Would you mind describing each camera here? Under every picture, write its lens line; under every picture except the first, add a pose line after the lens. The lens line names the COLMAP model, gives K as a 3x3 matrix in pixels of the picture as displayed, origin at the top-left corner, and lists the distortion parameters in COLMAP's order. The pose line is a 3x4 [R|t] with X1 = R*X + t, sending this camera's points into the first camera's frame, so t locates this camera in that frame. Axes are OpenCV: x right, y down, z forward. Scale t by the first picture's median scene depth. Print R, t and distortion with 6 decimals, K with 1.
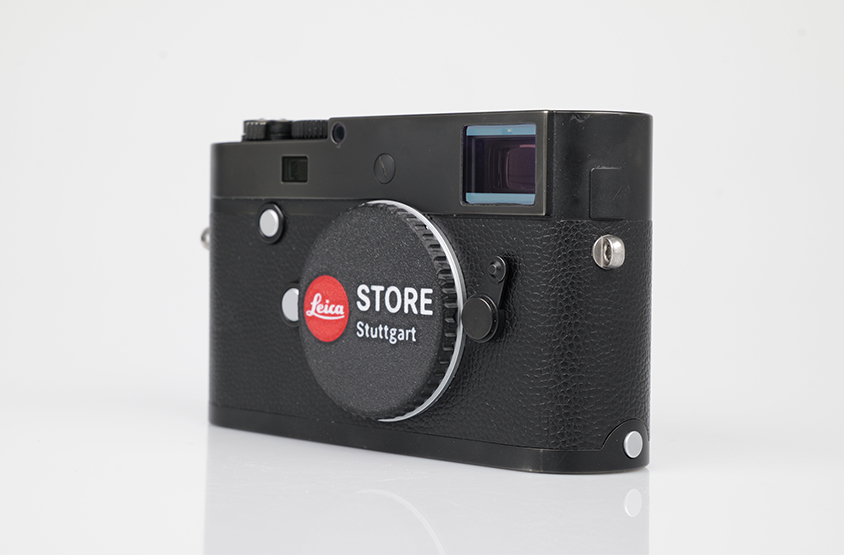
lens RADIAL K [[1776.8, 0, 421.8], [0, 1776.8, 277.6], [0, 0, 1]] dist [-0.463263, 0.000000]
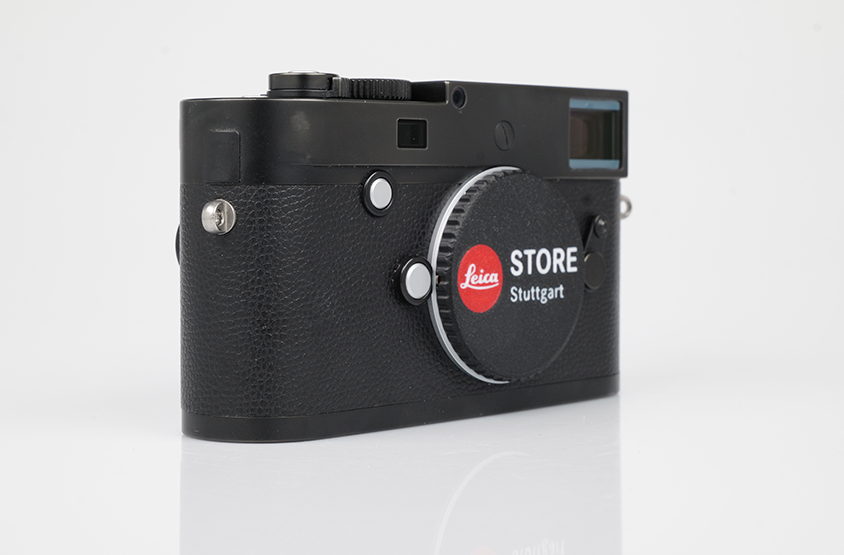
lens RADIAL K [[1776.8, 0, 422.1], [0, 1776.8, 278.4], [0, 0, 1]] dist [-0.463263, 0.000000]
pose [[0.043207, -0.074342, 0.996296, -1.047589], [0.042957, 0.996444, 0.072490, -0.055709], [-0.998142, 0.039665, 0.046247, 1.008812]]
